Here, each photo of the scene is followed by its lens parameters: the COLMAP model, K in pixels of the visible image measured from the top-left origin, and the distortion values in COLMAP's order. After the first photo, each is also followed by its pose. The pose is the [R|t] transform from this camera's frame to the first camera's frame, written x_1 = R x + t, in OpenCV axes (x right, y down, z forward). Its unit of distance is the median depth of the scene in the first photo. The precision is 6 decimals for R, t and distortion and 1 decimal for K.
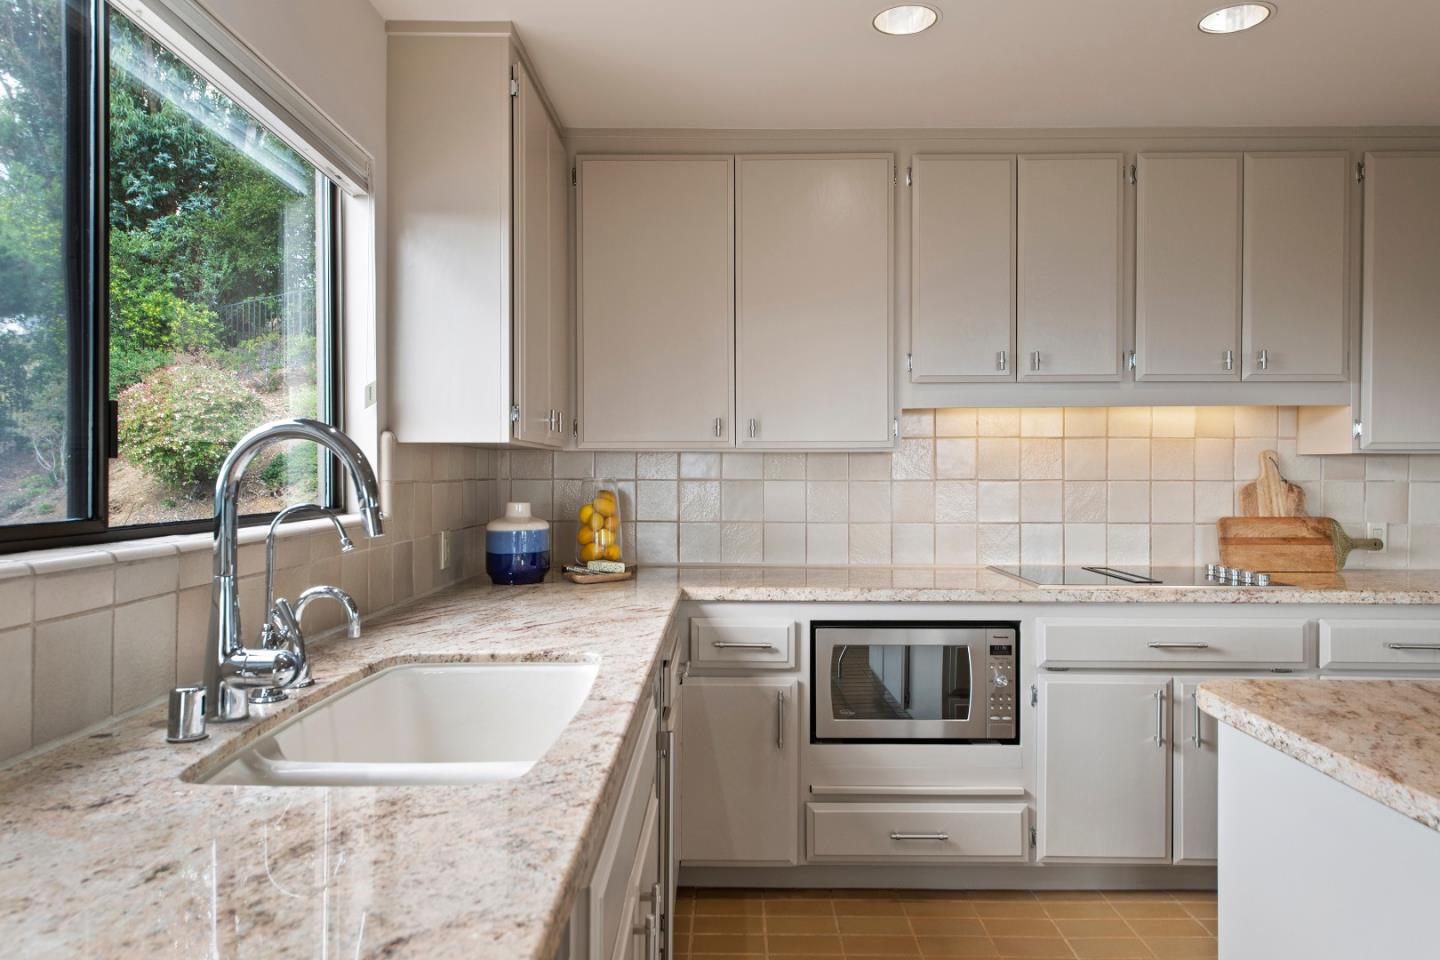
lens RADIAL K [[1000.7, 0, 719.2], [0, 1000.7, 474.4], [0, 0, 1]] dist [0.047798, -0.000900]
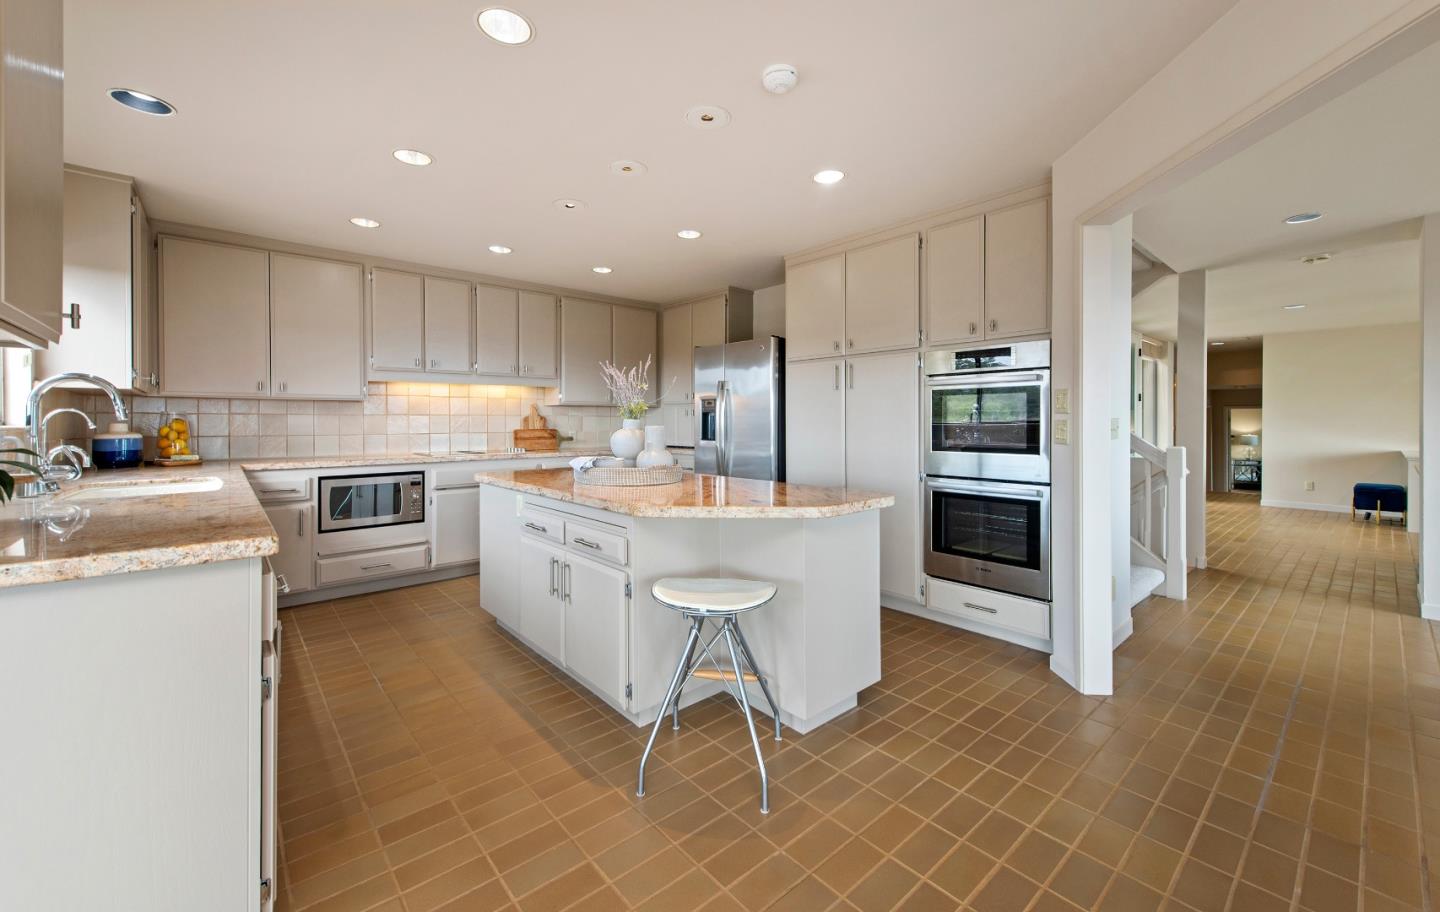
lens RADIAL K [[569.5, 0, 726.7], [0, 569.5, 420.4], [0, 0, 1]] dist [0.004405, -0.000019]
pose [[0.745569, -0.002344, 0.666425, -0.066400], [0.007138, 0.999965, -0.004468, 0.032979], [-0.666391, 0.008088, 0.745559, -0.463309]]
